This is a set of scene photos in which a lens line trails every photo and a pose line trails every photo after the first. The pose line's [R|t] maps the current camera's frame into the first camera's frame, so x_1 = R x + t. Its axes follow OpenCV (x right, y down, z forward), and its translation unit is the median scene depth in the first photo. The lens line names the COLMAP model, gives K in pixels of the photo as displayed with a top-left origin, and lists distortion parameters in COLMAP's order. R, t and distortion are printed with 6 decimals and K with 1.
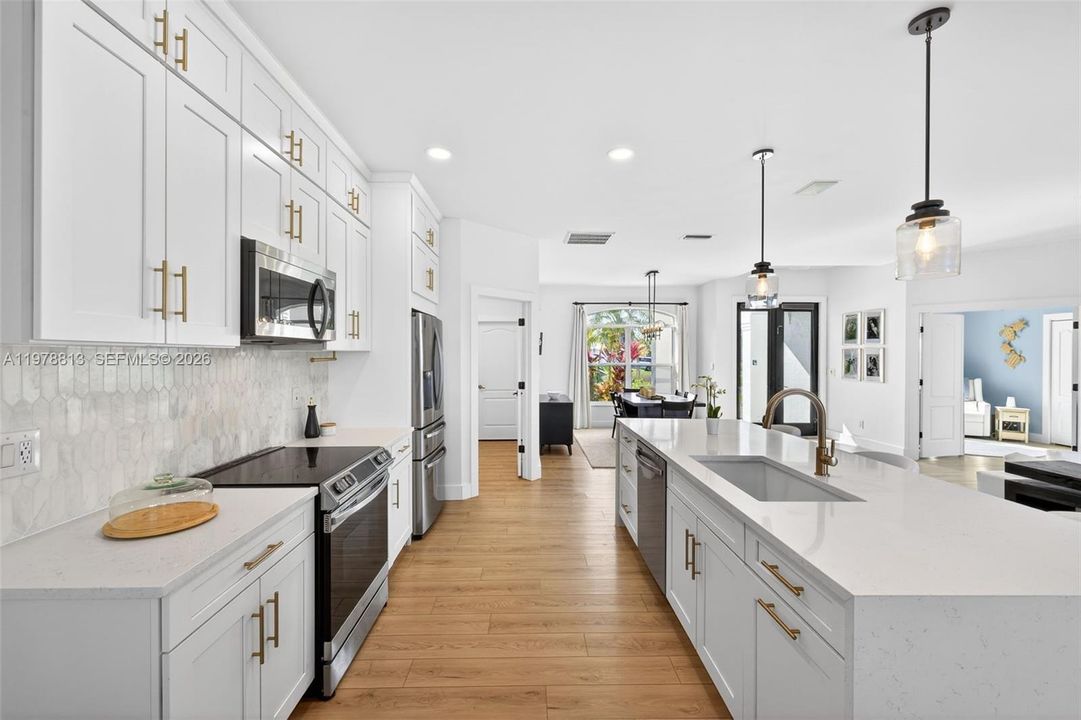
lens RADIAL K [[464.0, 0, 538.9], [0, 464.0, 355.4], [0, 0, 1]] dist [0.002708, -0.000046]
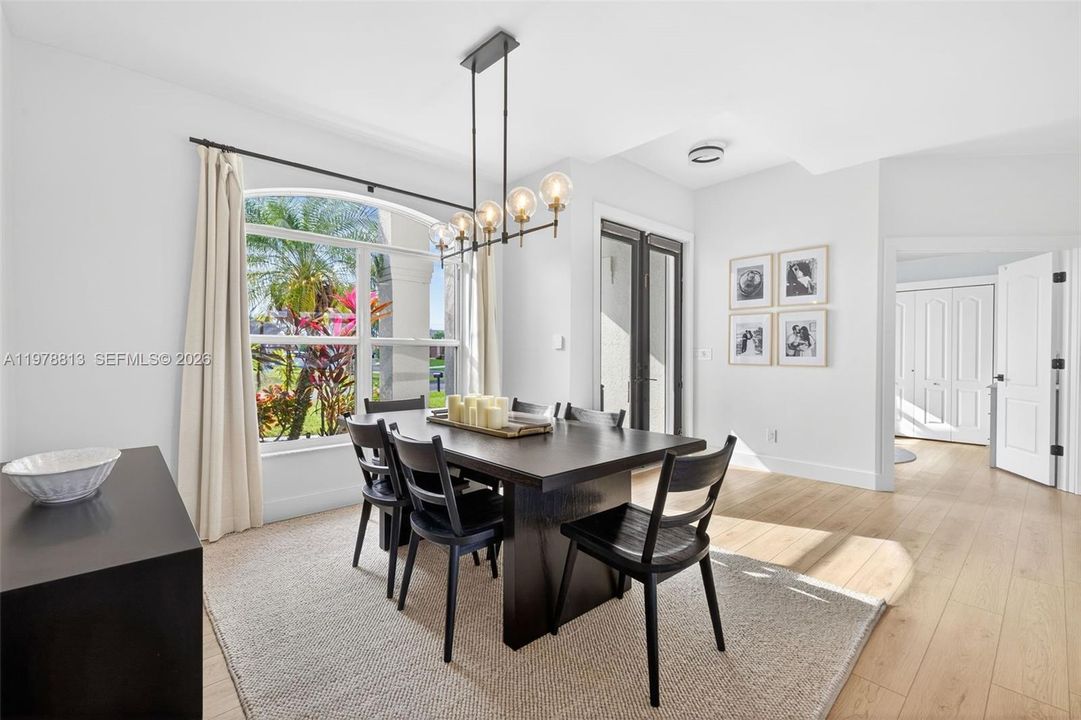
lens RADIAL K [[464.0, 0, 540.0], [0, 464.0, 357.0], [0, 0, 1]] dist [0.002708, -0.000046]
pose [[0.755191, -0.005239, 0.655484, 0.054436], [0.001755, 0.999981, 0.005971, 0.039447], [-0.655503, -0.003359, 0.755185, 0.739476]]
